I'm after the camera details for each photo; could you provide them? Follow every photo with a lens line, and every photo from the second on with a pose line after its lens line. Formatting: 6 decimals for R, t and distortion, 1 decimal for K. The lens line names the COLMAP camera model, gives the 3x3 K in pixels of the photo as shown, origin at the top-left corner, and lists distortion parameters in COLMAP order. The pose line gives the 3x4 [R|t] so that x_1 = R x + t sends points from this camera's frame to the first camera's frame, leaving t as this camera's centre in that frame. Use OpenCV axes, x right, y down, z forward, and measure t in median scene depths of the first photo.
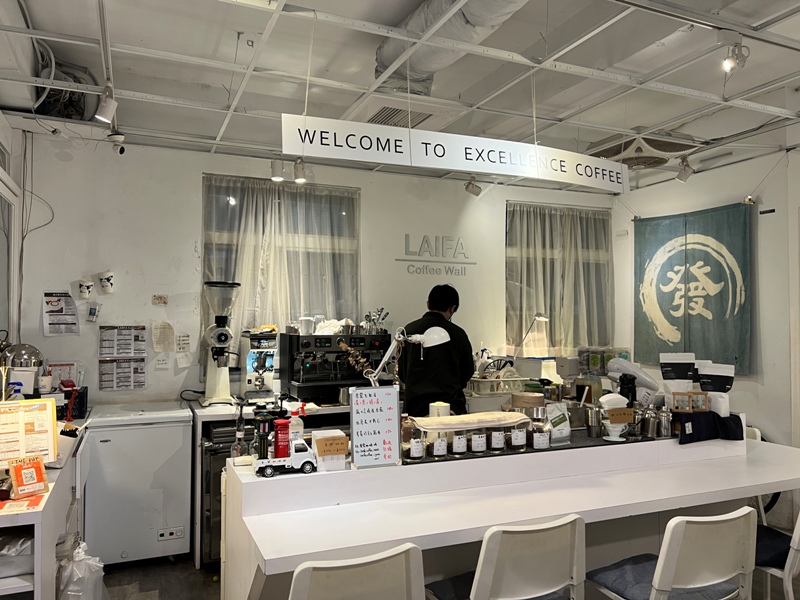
lens RADIAL K [[594.1, 0, 400.0], [0, 594.1, 301.8], [0, 0, 1]] dist [0.088356, -0.120751]
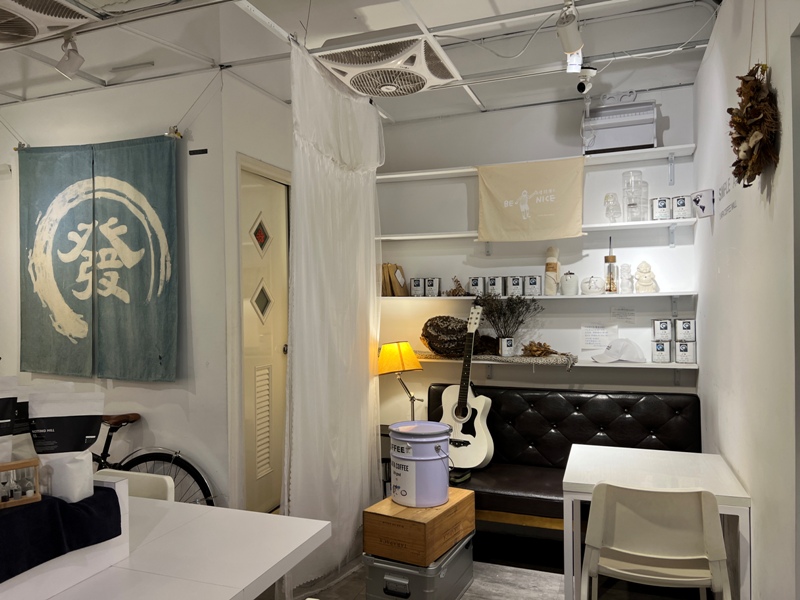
lens RADIAL K [[601.9, 0, 387.7], [0, 601.9, 302.8], [0, 0, 1]] dist [0.123379, -0.147559]
pose [[0.703810, -0.014250, 0.710245, 0.249266], [-0.005369, 0.999664, 0.025377, 0.010610], [-0.710368, -0.021674, 0.703497, 0.326728]]
